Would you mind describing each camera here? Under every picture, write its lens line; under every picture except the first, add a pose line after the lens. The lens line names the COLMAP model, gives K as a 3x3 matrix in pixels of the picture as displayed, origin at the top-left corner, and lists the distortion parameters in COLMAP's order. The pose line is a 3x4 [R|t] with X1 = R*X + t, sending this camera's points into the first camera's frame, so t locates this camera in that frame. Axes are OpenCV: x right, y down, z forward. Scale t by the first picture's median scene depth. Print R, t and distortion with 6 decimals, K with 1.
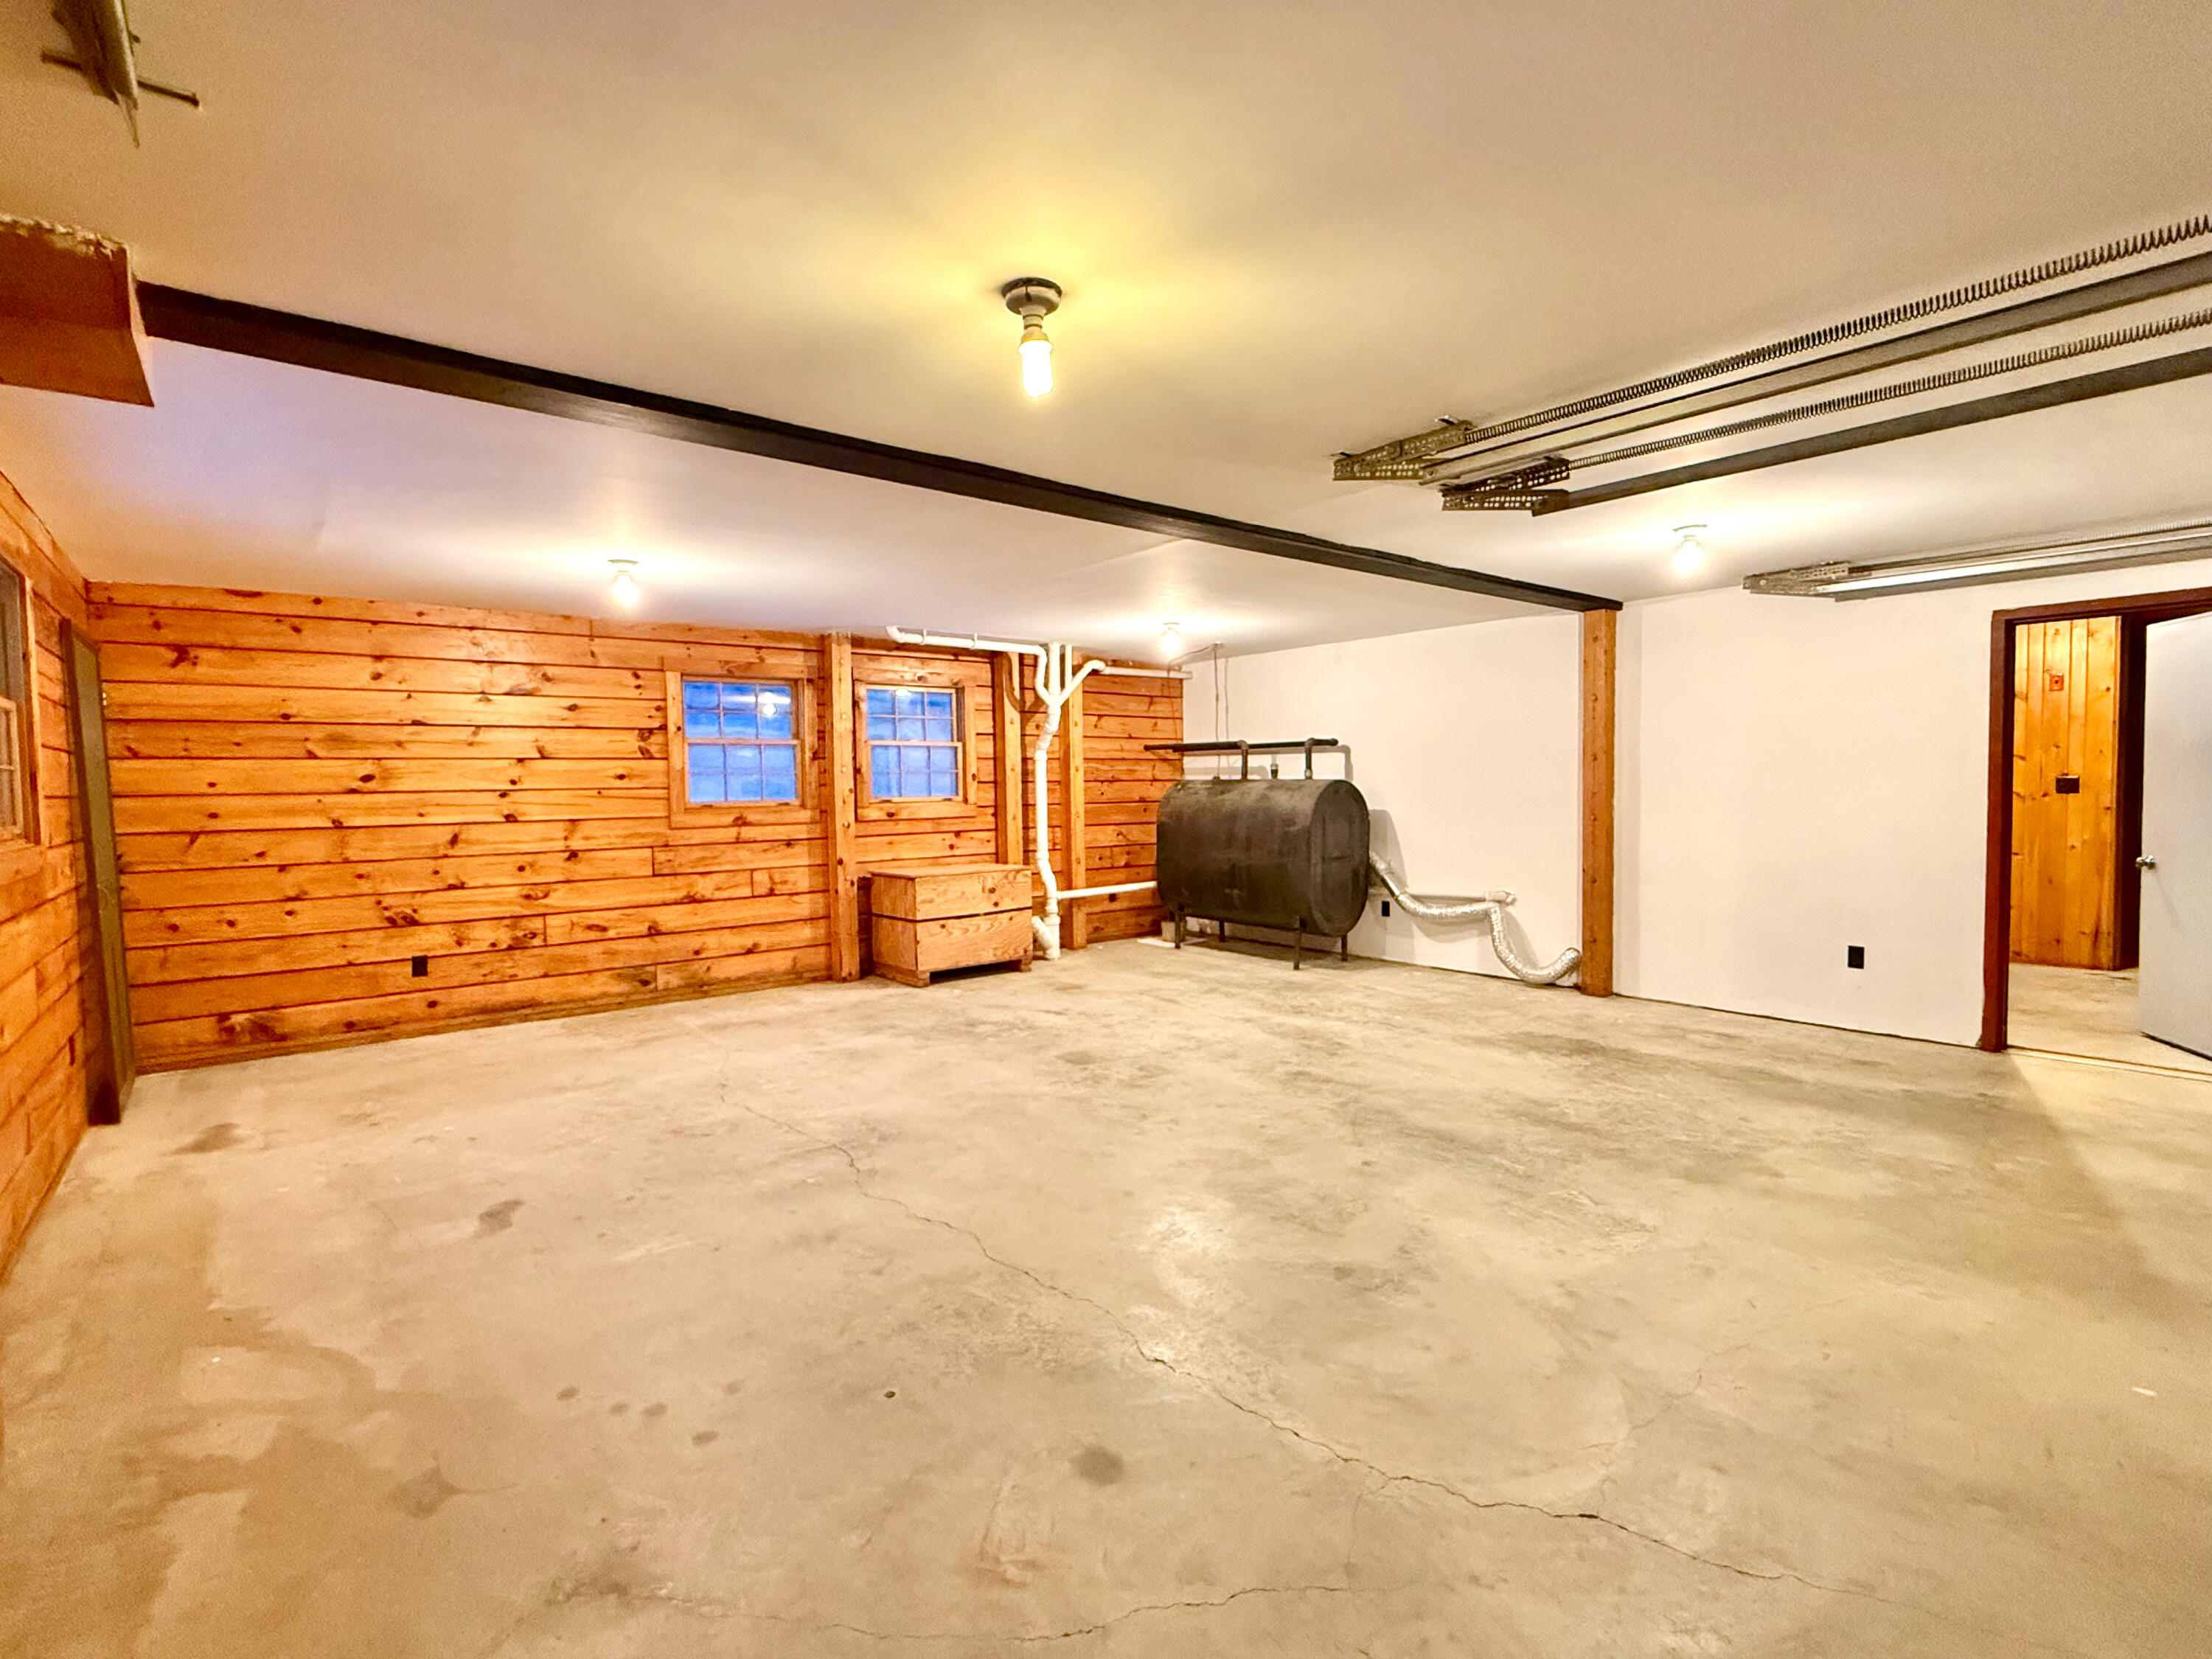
lens RADIAL K [[1033.1, 0, 1105.6], [0, 1033.1, 836.2], [0, 0, 1]] dist [-0.000538, 0.000047]
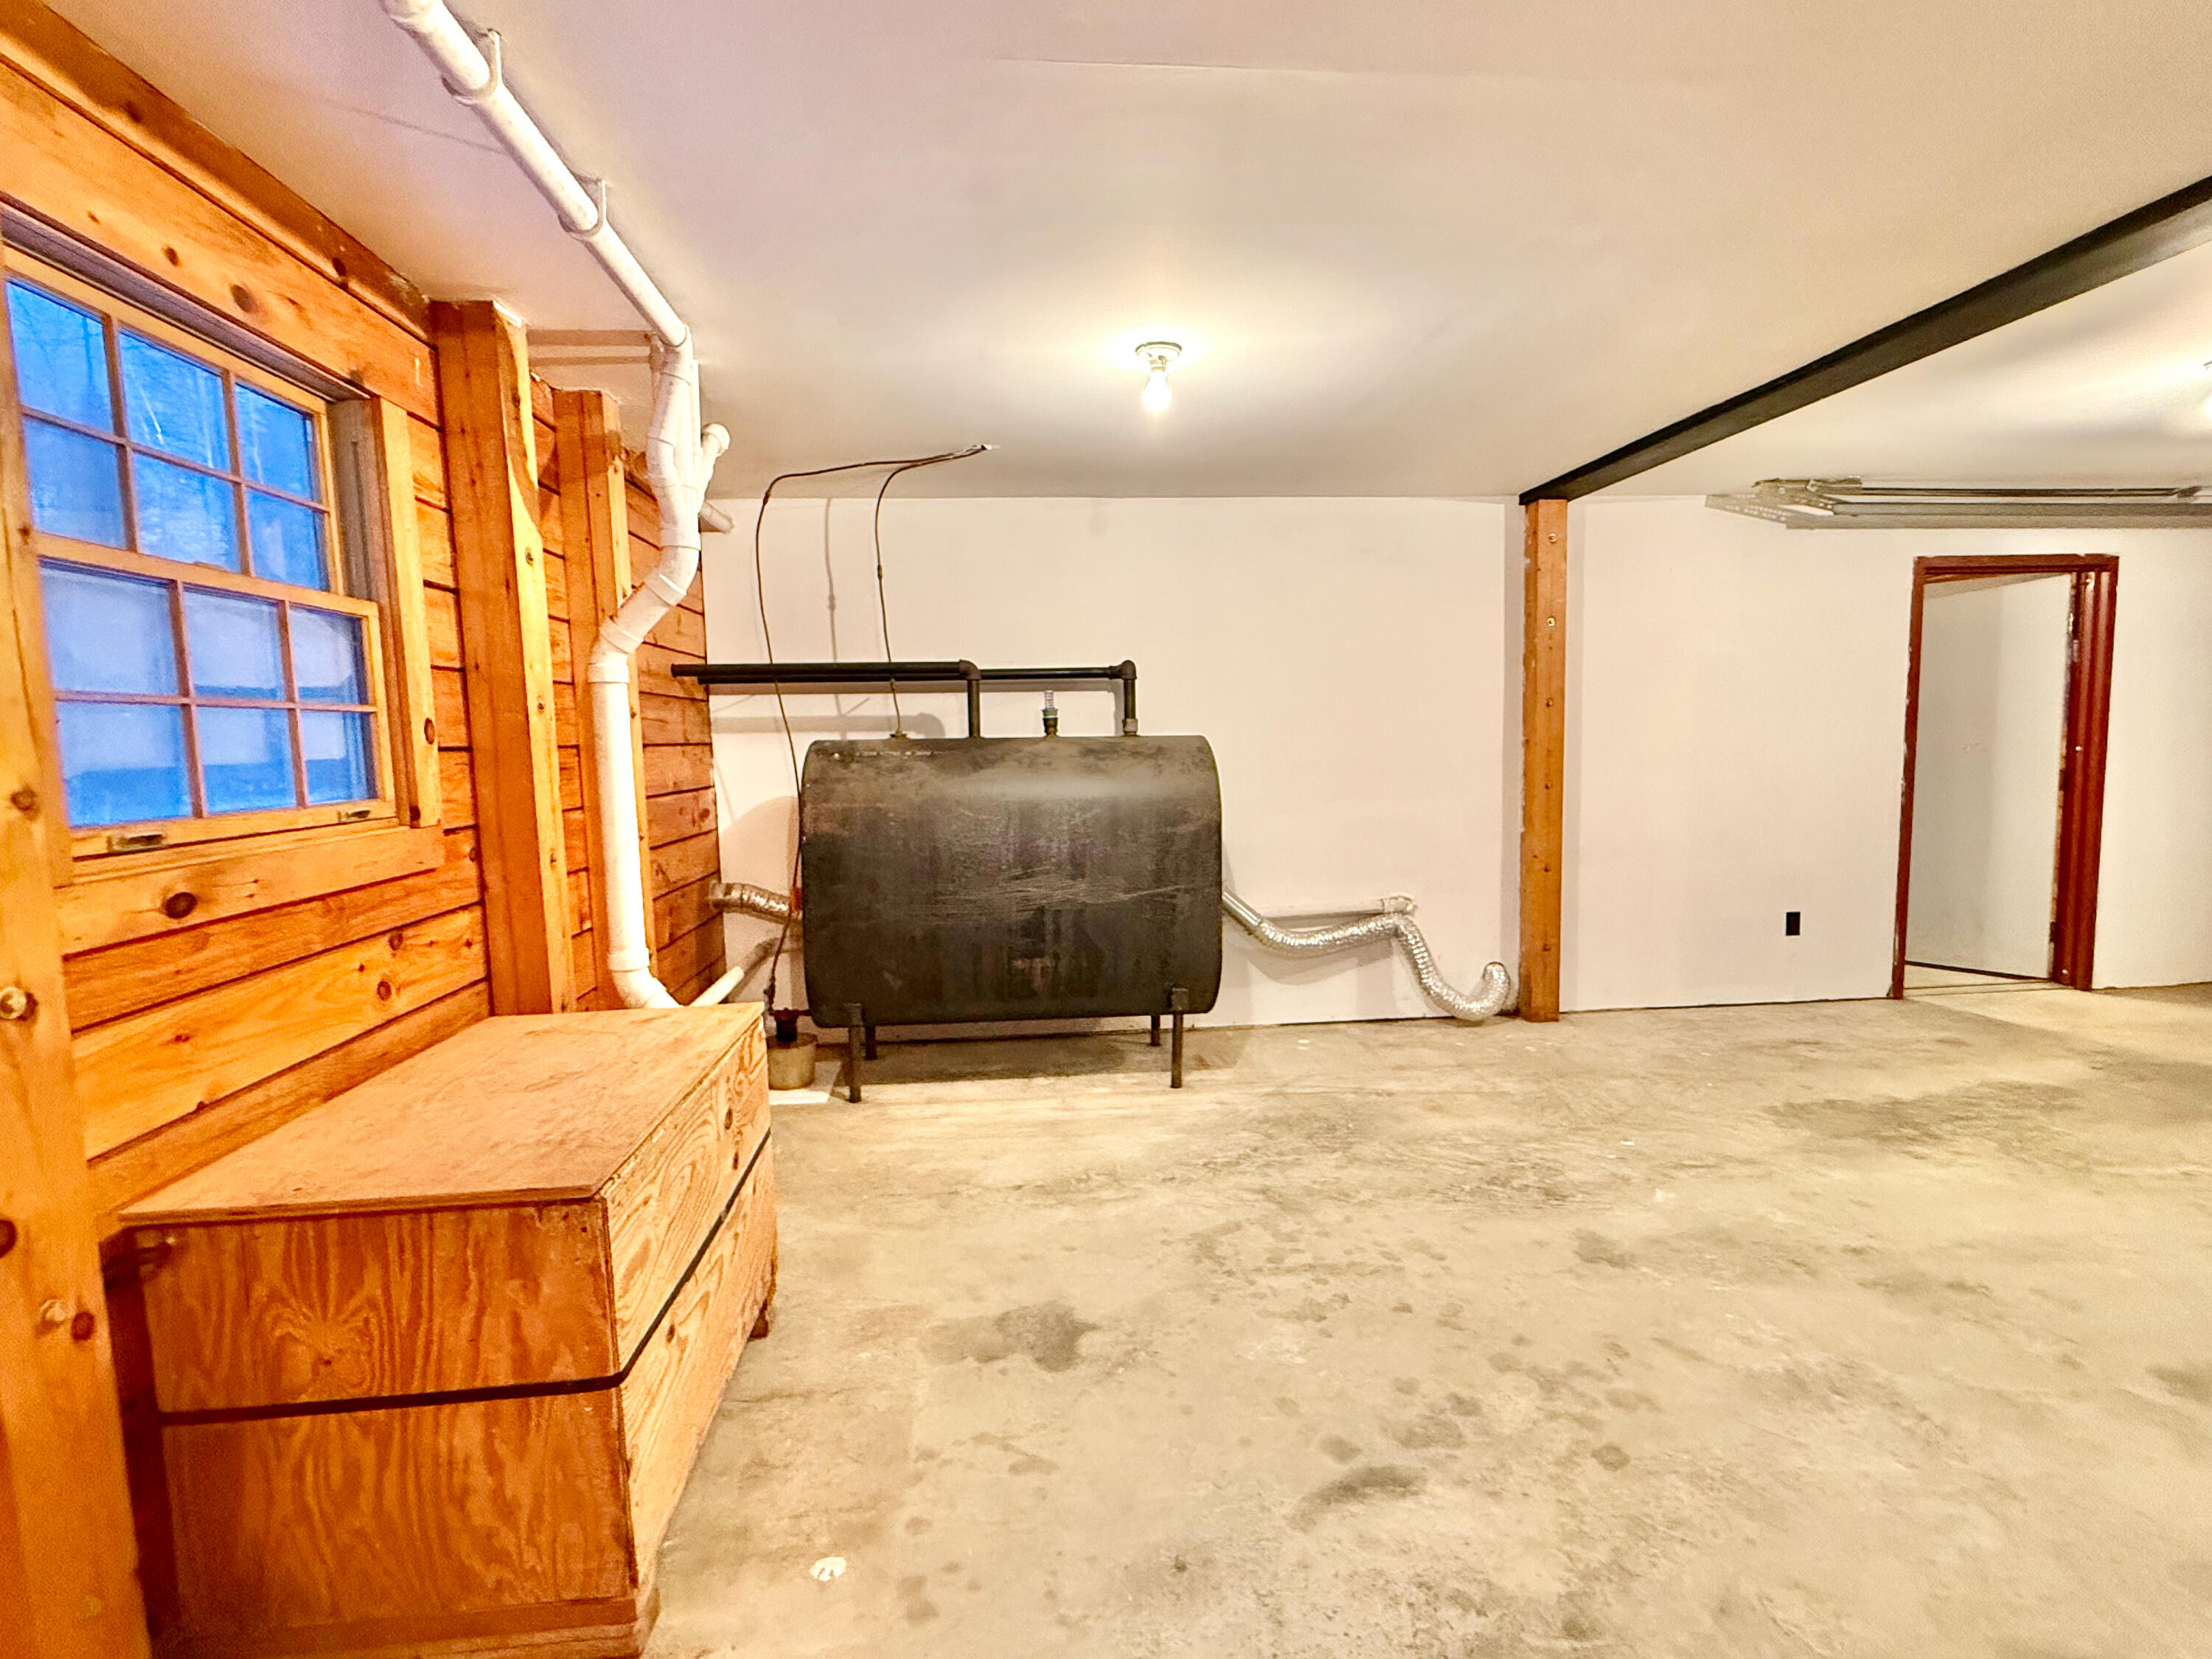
lens RADIAL K [[1033.1, 0, 1102.0], [0, 1033.1, 821.5], [0, 0, 1]] dist [-0.000538, 0.000047]
pose [[0.568444, -0.069450, 0.819786, -0.263883], [0.056052, 0.997385, 0.045629, -0.035641], [-0.820811, 0.020014, 0.570850, 0.700906]]
